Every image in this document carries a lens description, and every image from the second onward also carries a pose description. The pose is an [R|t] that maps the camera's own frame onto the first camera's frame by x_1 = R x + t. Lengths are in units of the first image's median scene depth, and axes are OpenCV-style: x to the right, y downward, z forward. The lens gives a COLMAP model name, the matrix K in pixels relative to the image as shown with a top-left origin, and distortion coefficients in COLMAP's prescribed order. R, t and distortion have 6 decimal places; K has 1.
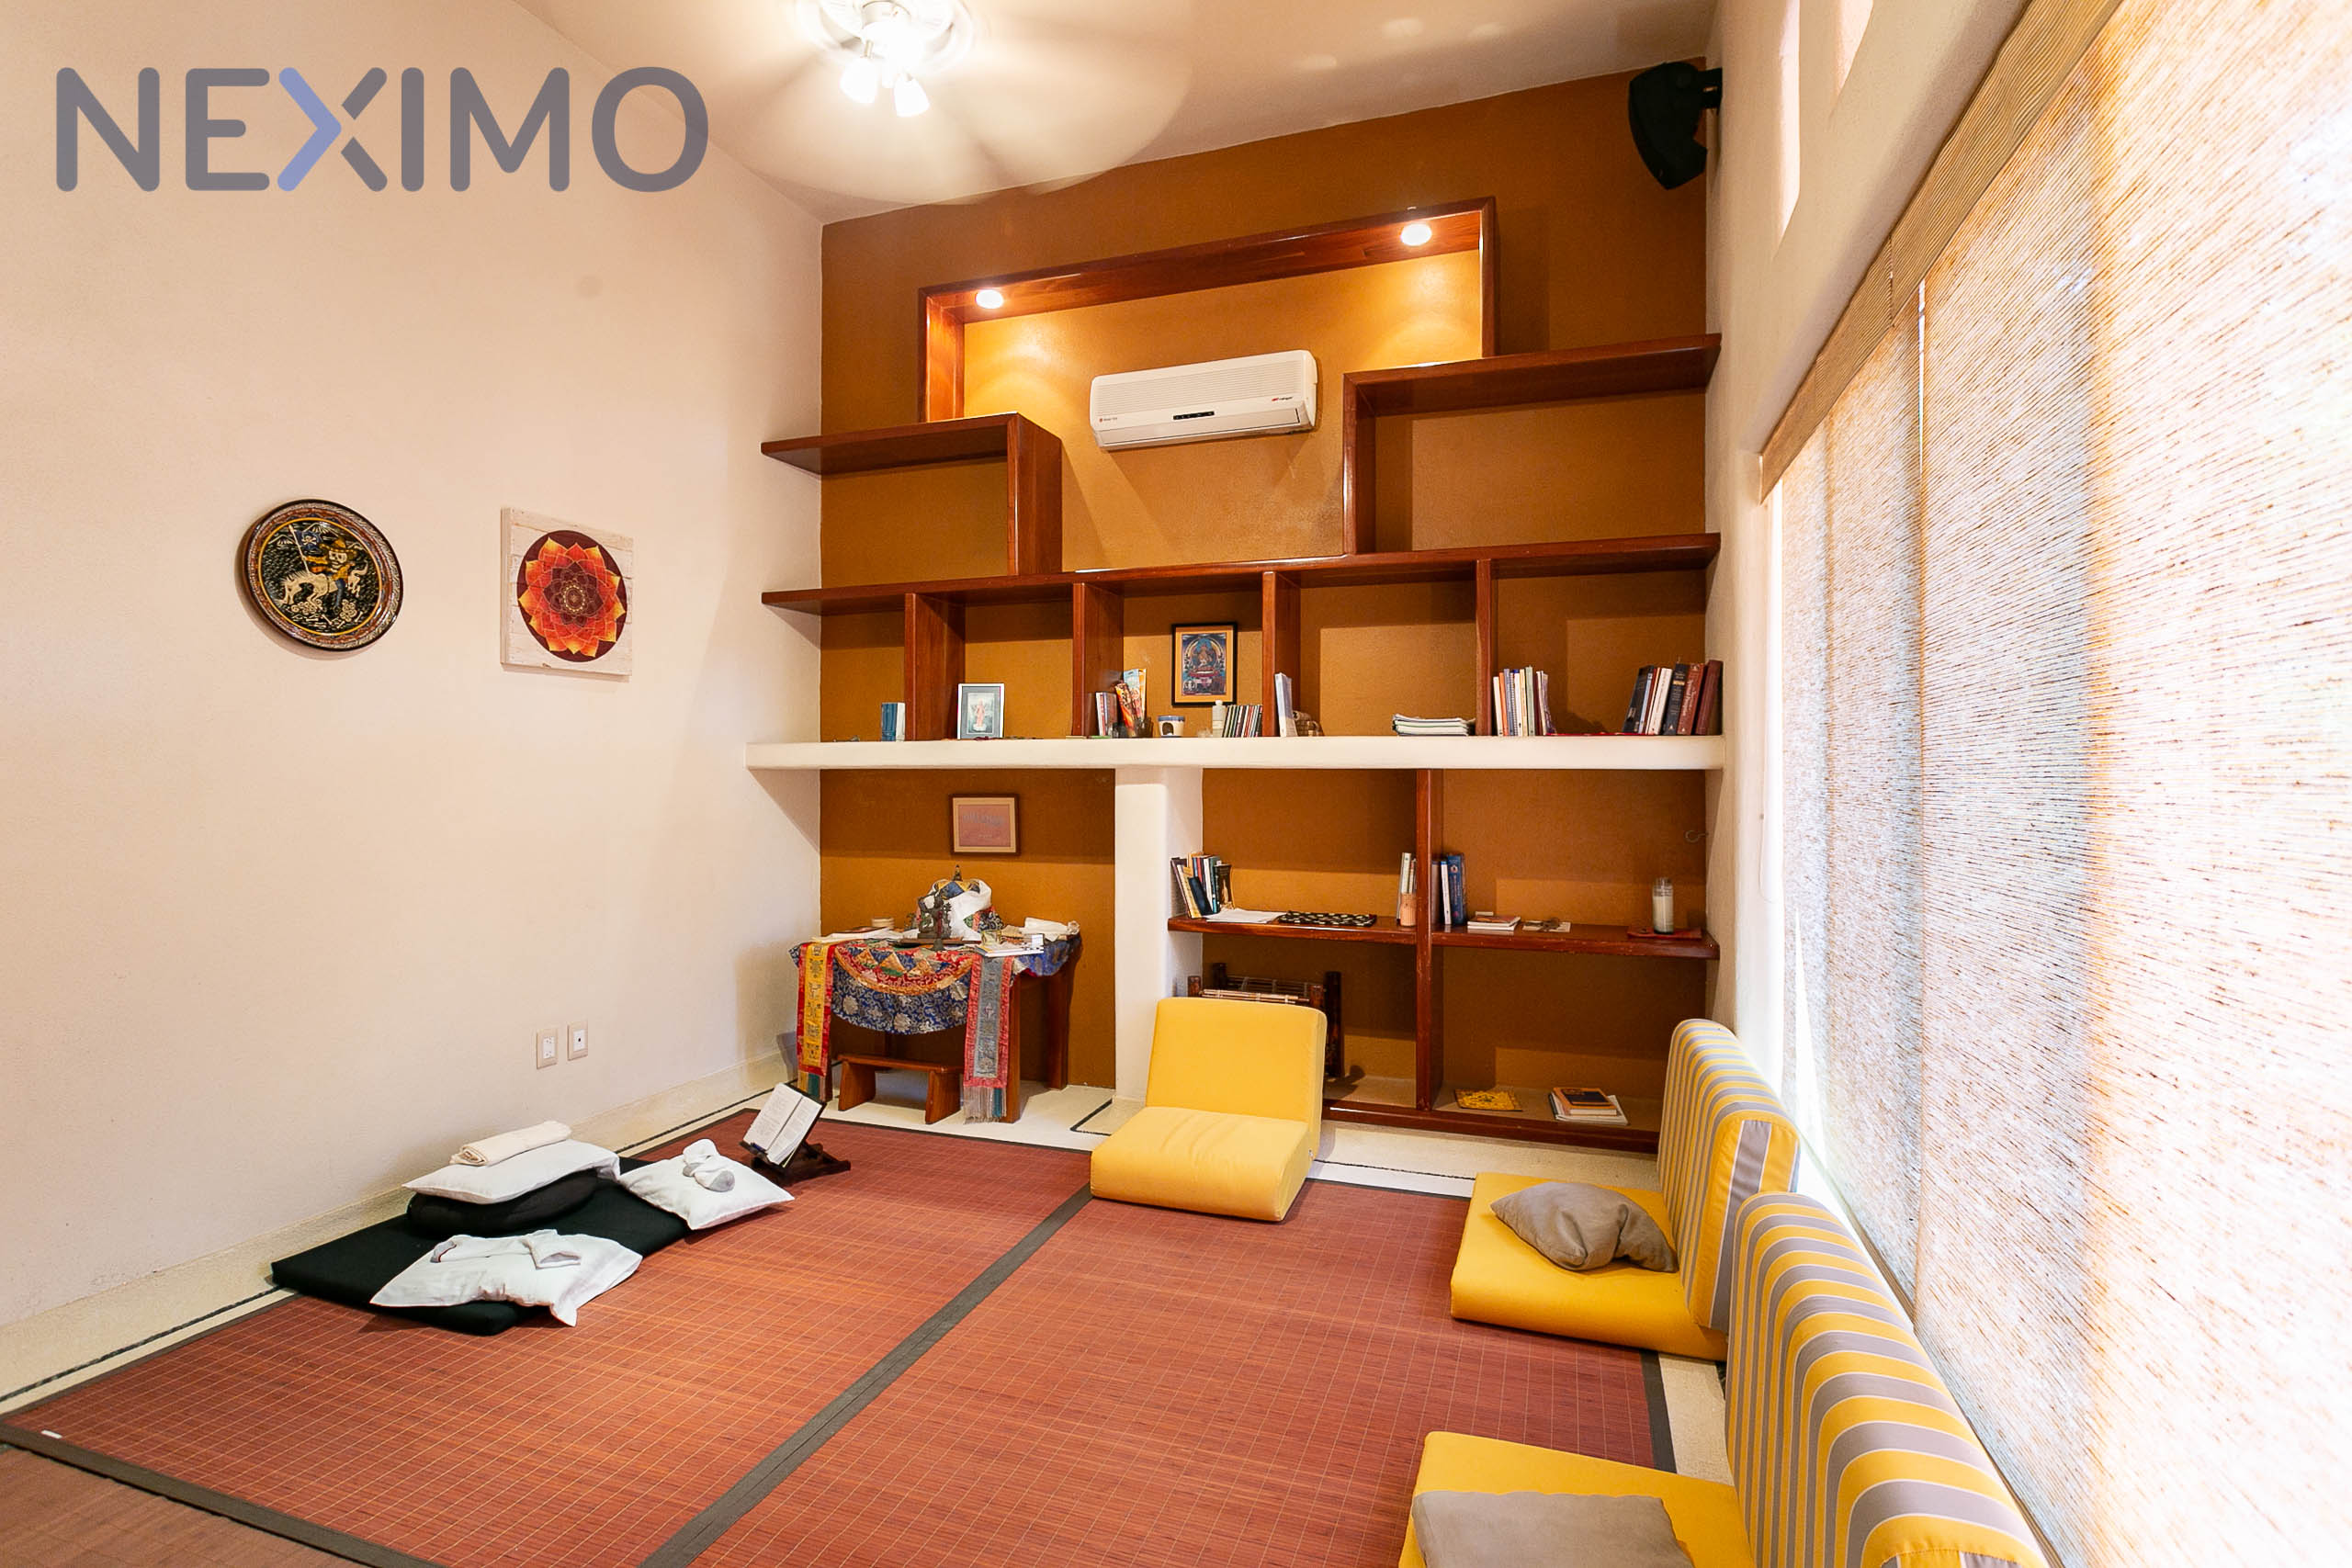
lens RADIAL K [[1133.8, 0, 1172.9], [0, 1133.8, 783.1], [0, 0, 1]] dist [-0.003845, 0.001286]
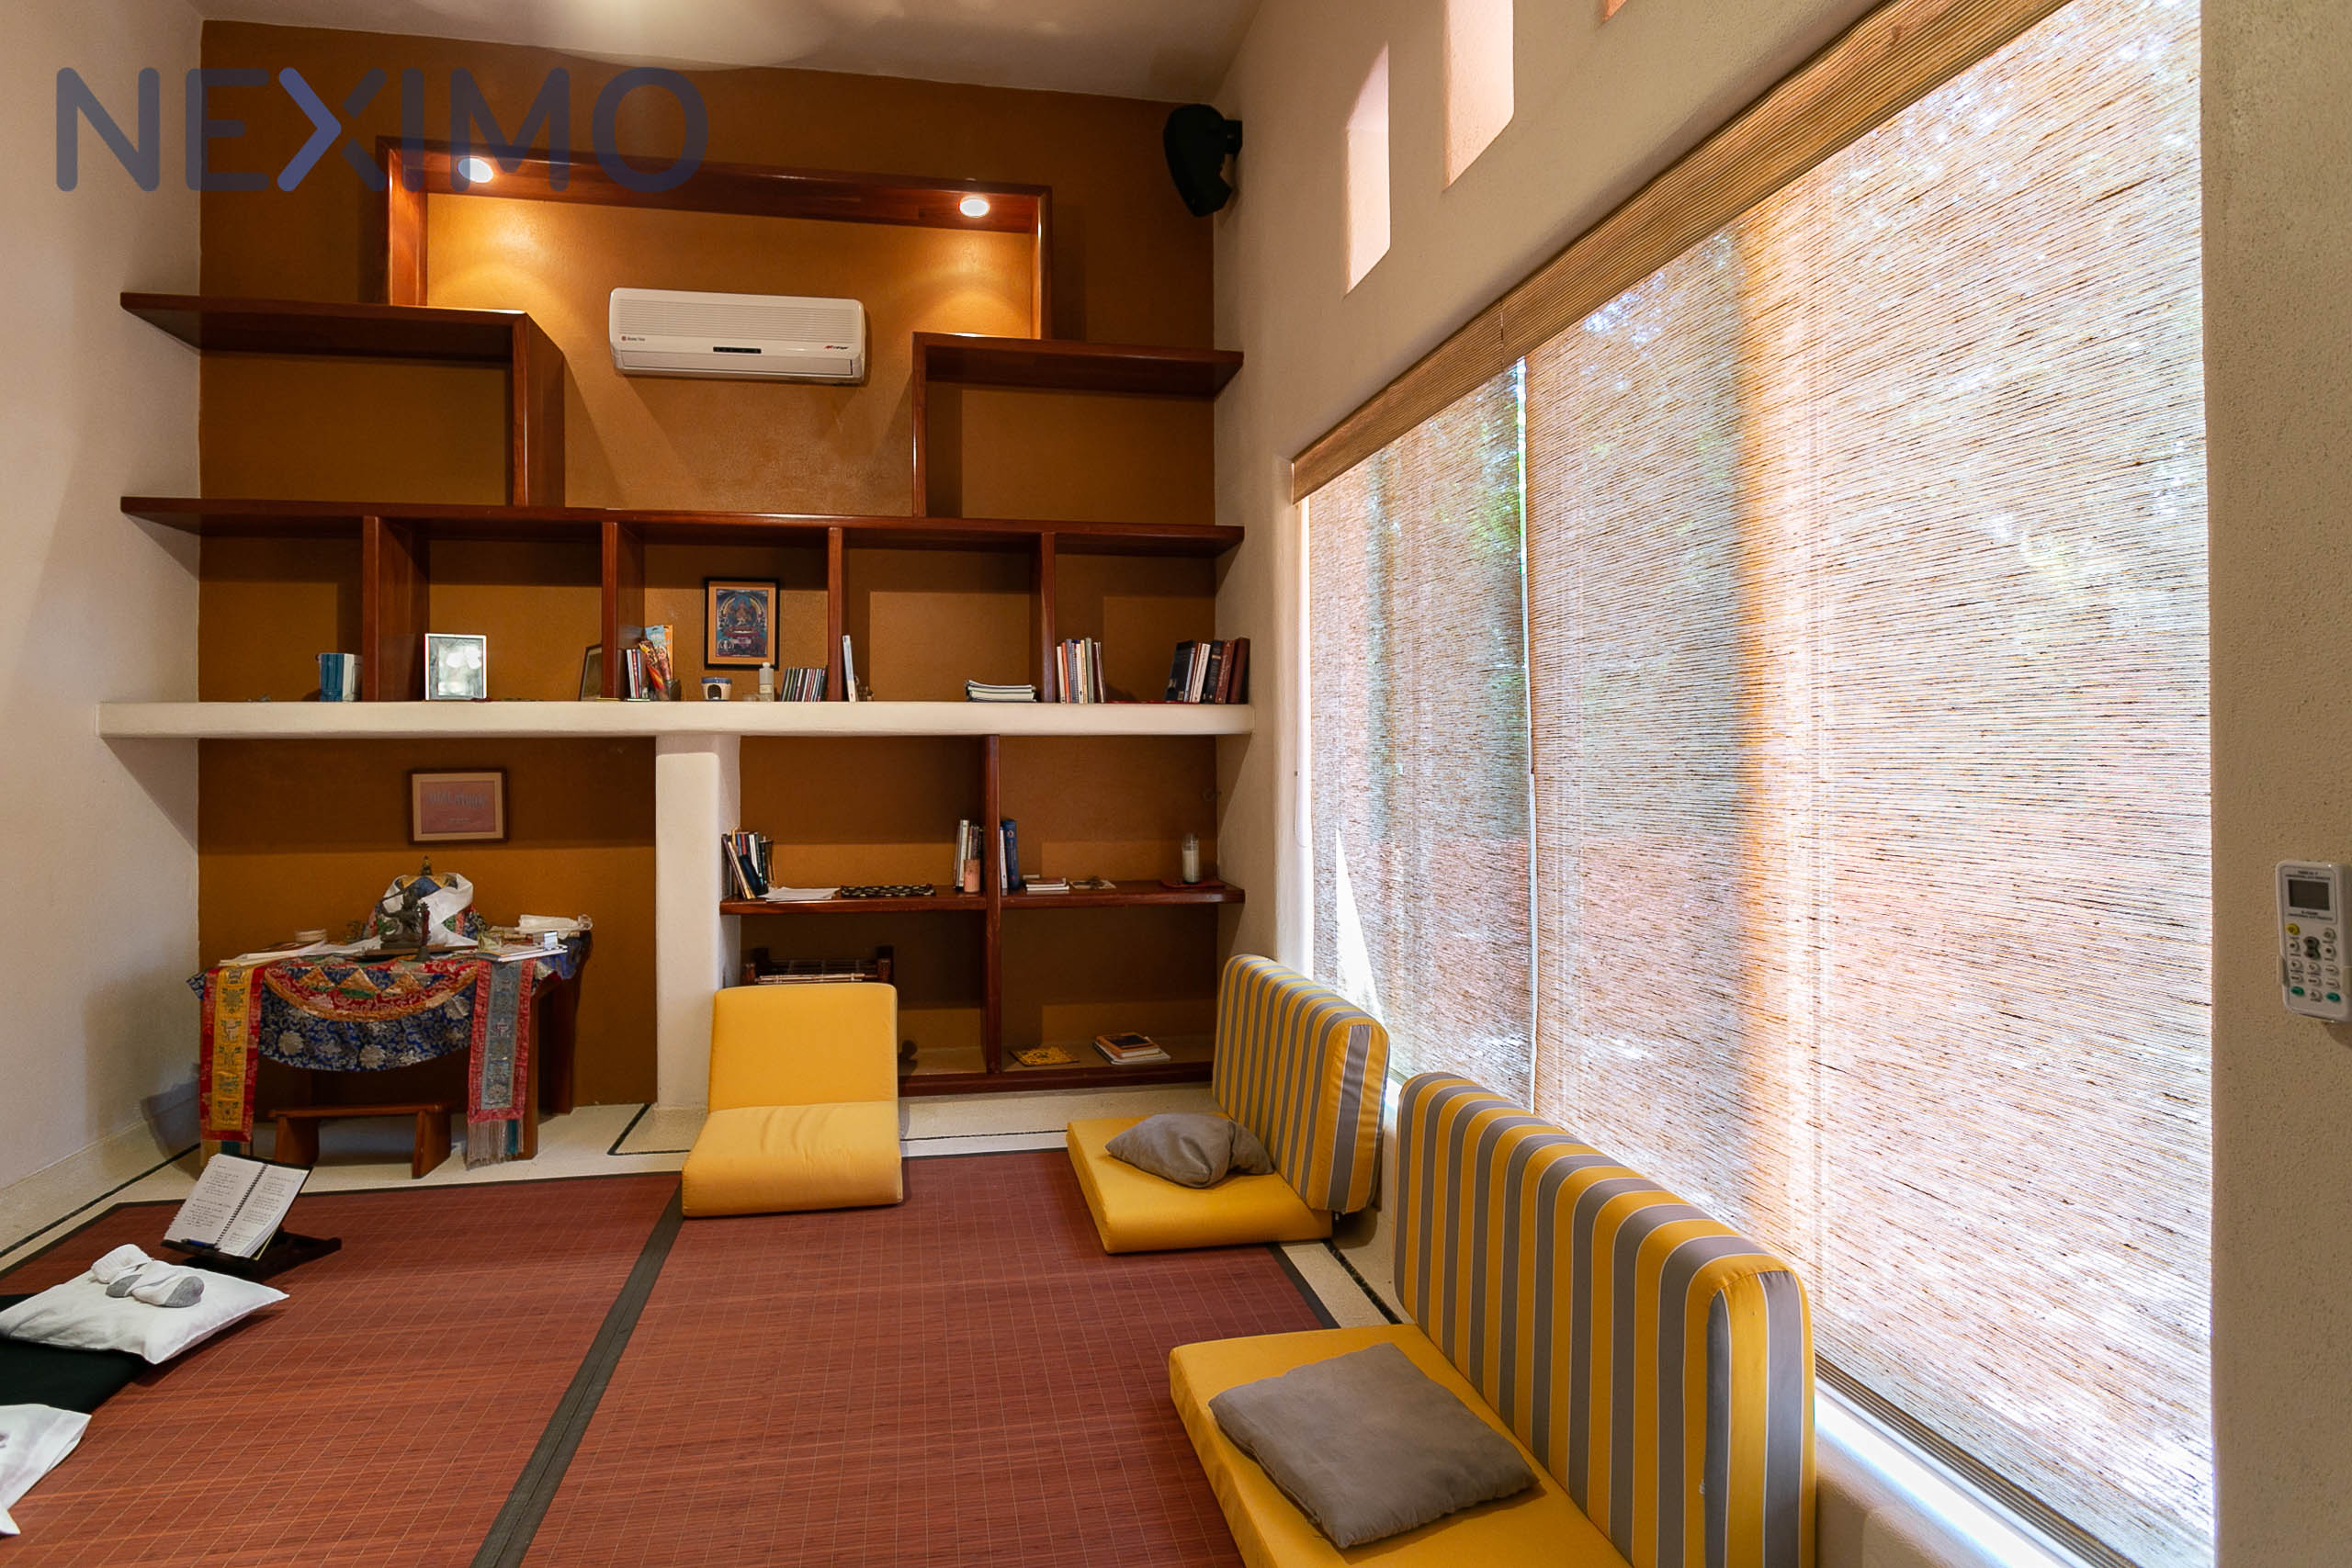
lens RADIAL K [[1133.8, 0, 1209.7], [0, 1133.8, 749.8], [0, 0, 1]] dist [-0.003845, 0.001286]
pose [[0.874665, -0.009084, 0.484644, -0.133694], [0.013062, 0.999903, -0.004832, 0.010488], [-0.484553, 0.010557, 0.874698, 0.028032]]
